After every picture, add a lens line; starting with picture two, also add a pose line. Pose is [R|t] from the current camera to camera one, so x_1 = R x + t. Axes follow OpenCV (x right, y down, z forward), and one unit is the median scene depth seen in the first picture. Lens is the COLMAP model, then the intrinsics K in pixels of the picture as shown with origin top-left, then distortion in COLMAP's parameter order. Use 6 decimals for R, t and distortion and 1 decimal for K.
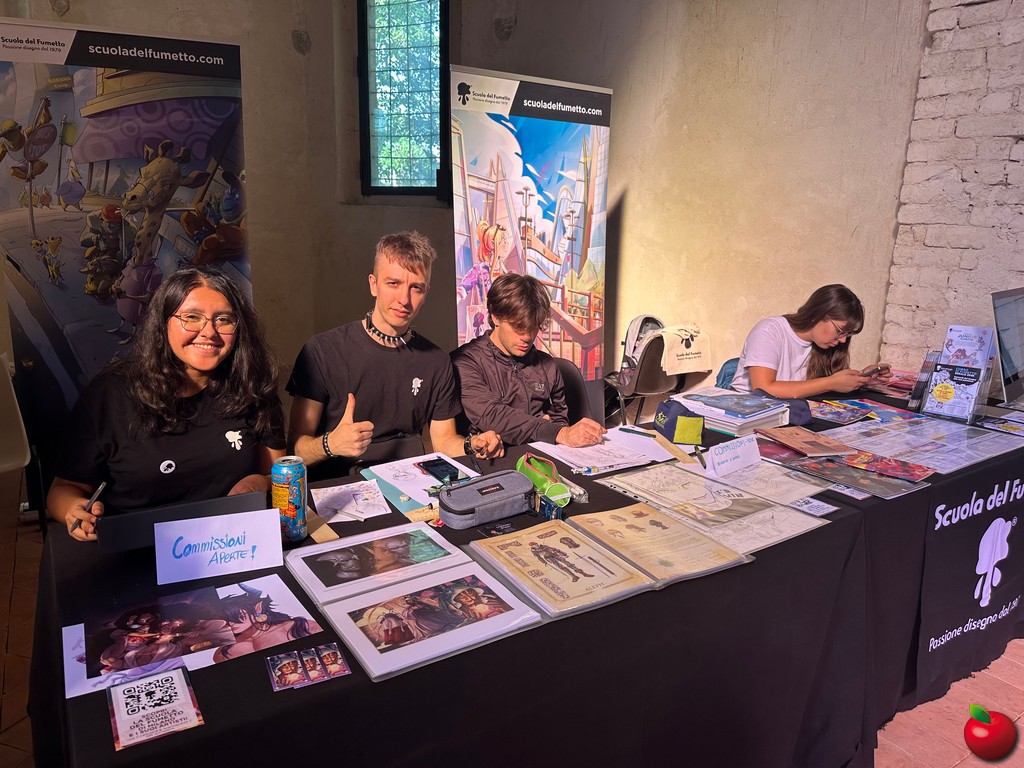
lens RADIAL K [[727.0, 0, 521.2], [0, 727.0, 386.5], [0, 0, 1]] dist [0.084452, -0.119487]
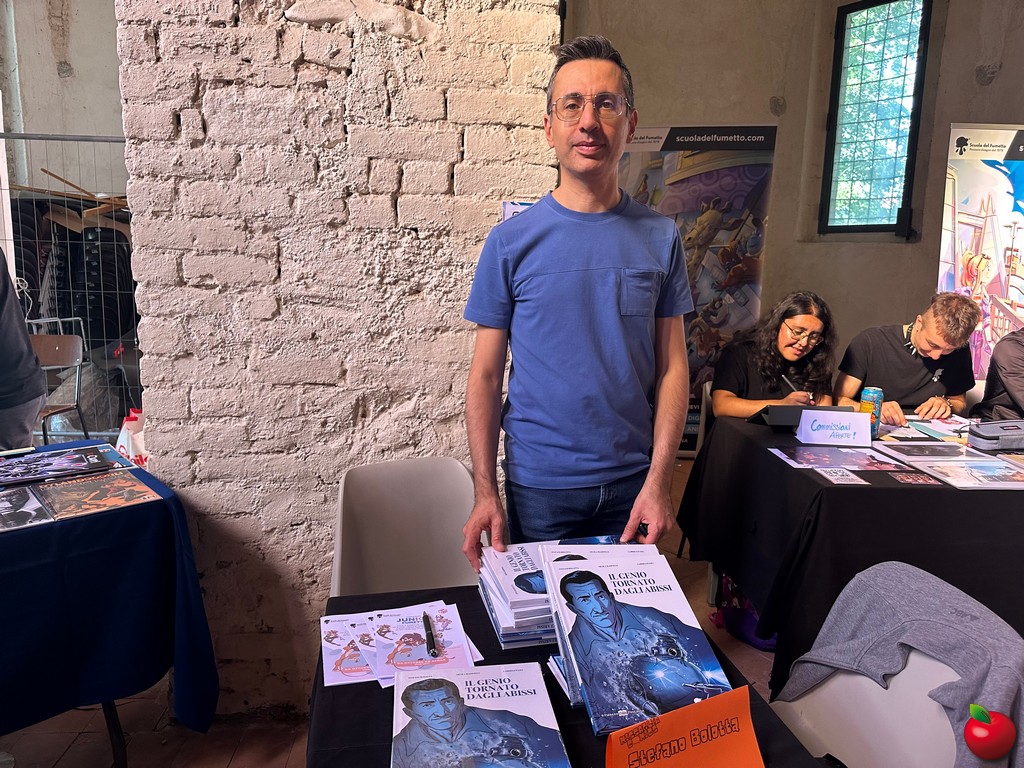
lens RADIAL K [[728.6, 0, 509.9], [0, 728.6, 392.5], [0, 0, 1]] dist [0.037432, -0.054514]
pose [[0.860680, 0.084291, -0.502121, -0.089087], [-0.107789, 0.994013, -0.017894, 0.105896], [0.497607, 0.069524, 0.864612, -0.386883]]
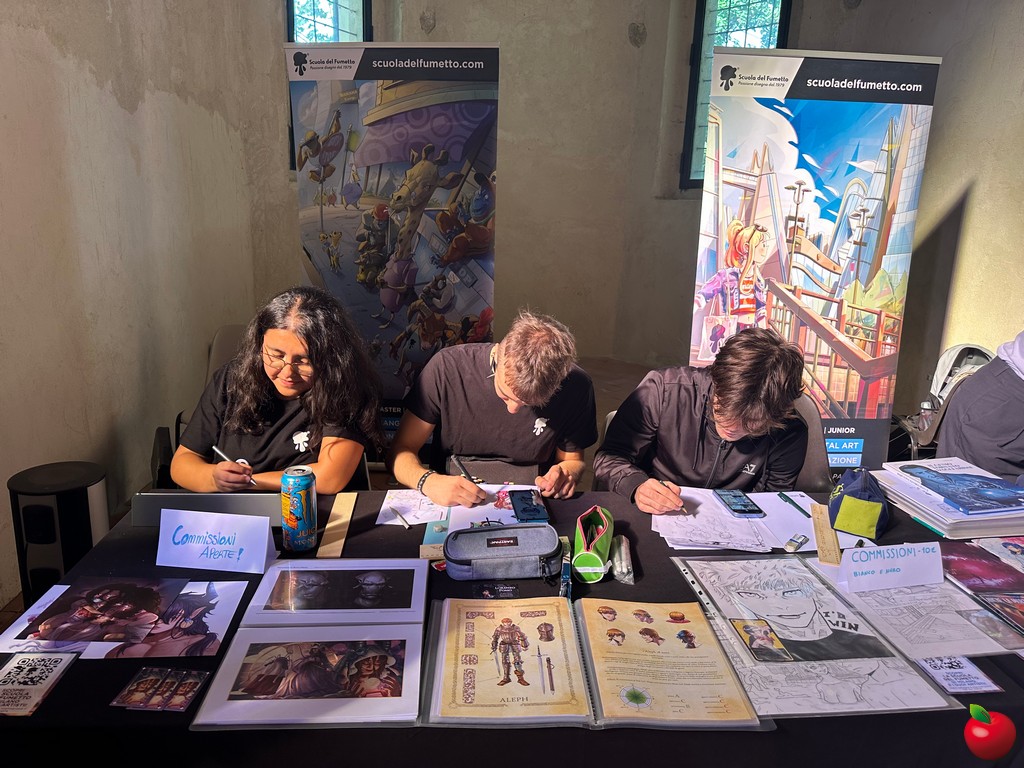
lens RADIAL K [[728.6, 0, 509.9], [0, 728.6, 392.5], [0, 0, 1]] dist [0.037432, -0.054514]
pose [[0.866482, 0.128267, -0.482449, 0.188295], [-0.118568, 0.991651, 0.050699, -0.042075], [0.484924, 0.013274, 0.874456, 0.127088]]
